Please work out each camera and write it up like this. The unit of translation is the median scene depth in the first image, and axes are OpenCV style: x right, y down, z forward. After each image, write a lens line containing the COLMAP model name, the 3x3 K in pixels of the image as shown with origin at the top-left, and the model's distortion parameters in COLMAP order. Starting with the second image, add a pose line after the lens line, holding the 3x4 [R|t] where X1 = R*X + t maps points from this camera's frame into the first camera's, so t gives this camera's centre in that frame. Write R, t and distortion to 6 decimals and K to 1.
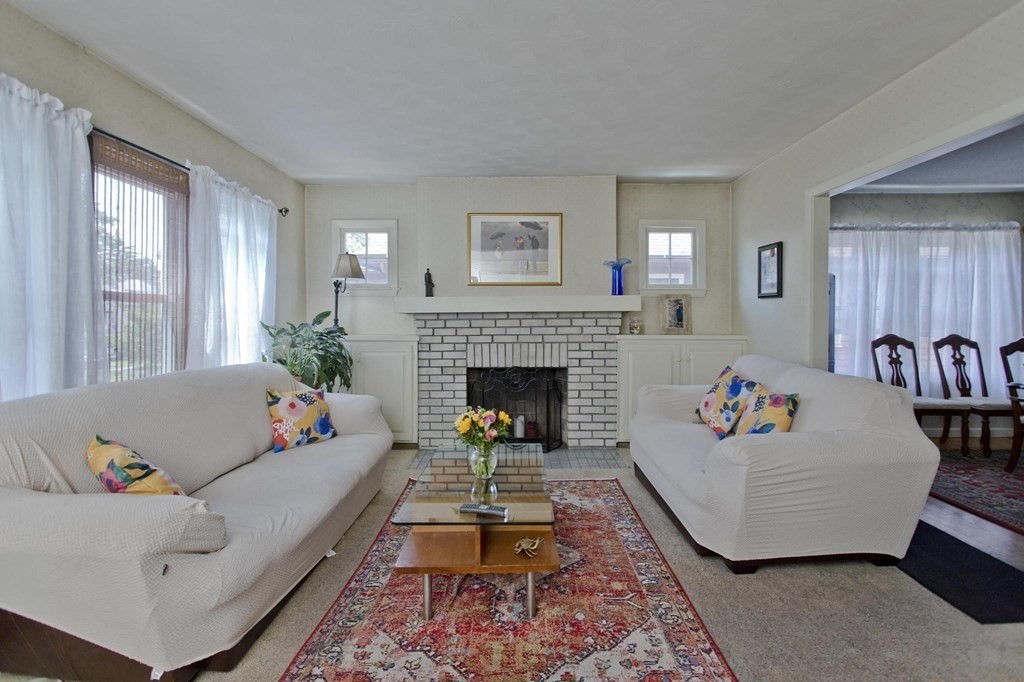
lens RADIAL K [[488.1, 0, 554.5], [0, 488.1, 314.8], [0, 0, 1]] dist [-0.003453, 0.004791]
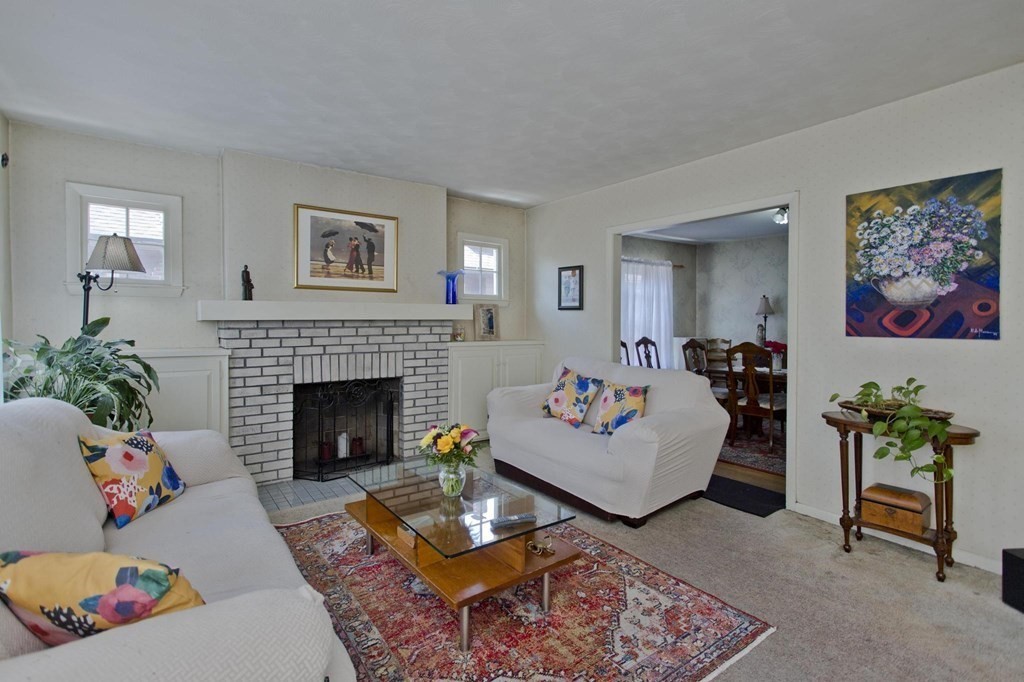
lens RADIAL K [[488.1, 0, 498.4], [0, 488.1, 315.9], [0, 0, 1]] dist [-0.003453, 0.004791]
pose [[0.810329, 0.010279, 0.585884, -0.396406], [-0.010674, 0.999939, -0.002781, -0.013366], [-0.585877, -0.004001, 0.810390, 0.098968]]
